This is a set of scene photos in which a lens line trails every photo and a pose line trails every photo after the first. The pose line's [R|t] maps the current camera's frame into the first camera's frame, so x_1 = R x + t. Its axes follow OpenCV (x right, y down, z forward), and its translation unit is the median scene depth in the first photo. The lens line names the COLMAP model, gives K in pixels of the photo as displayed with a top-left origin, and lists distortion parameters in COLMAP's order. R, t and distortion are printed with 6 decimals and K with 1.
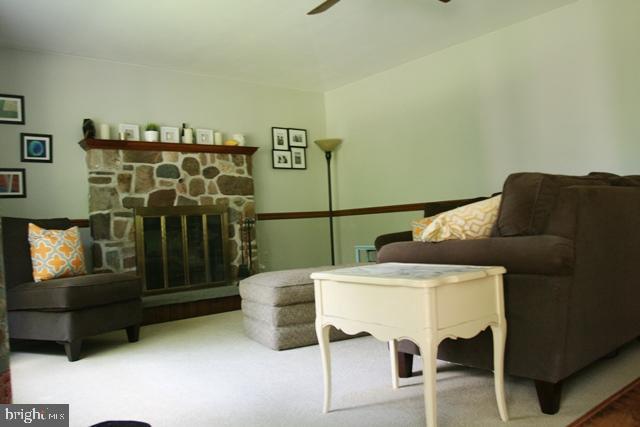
lens RADIAL K [[504.7, 0, 320.4], [0, 504.7, 213.9], [0, 0, 1]] dist [-0.007224, 0.004496]
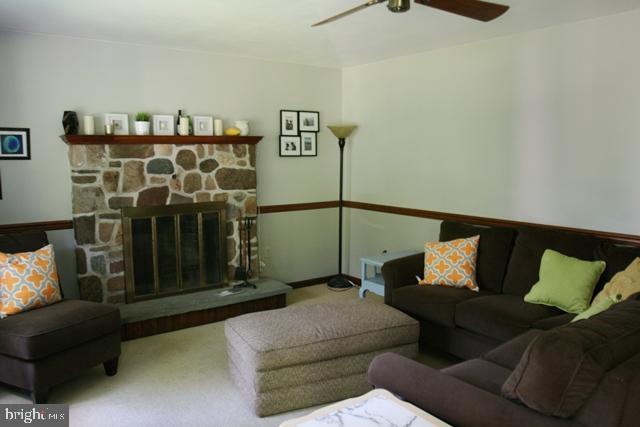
lens RADIAL K [[504.7, 0, 319.5], [0, 504.7, 213.4], [0, 0, 1]] dist [-0.007224, 0.004496]
pose [[0.997265, 0.061728, -0.040659, 0.026088], [-0.055119, 0.987546, 0.147356, -0.152889], [0.049249, -0.144712, 0.988247, 0.106552]]
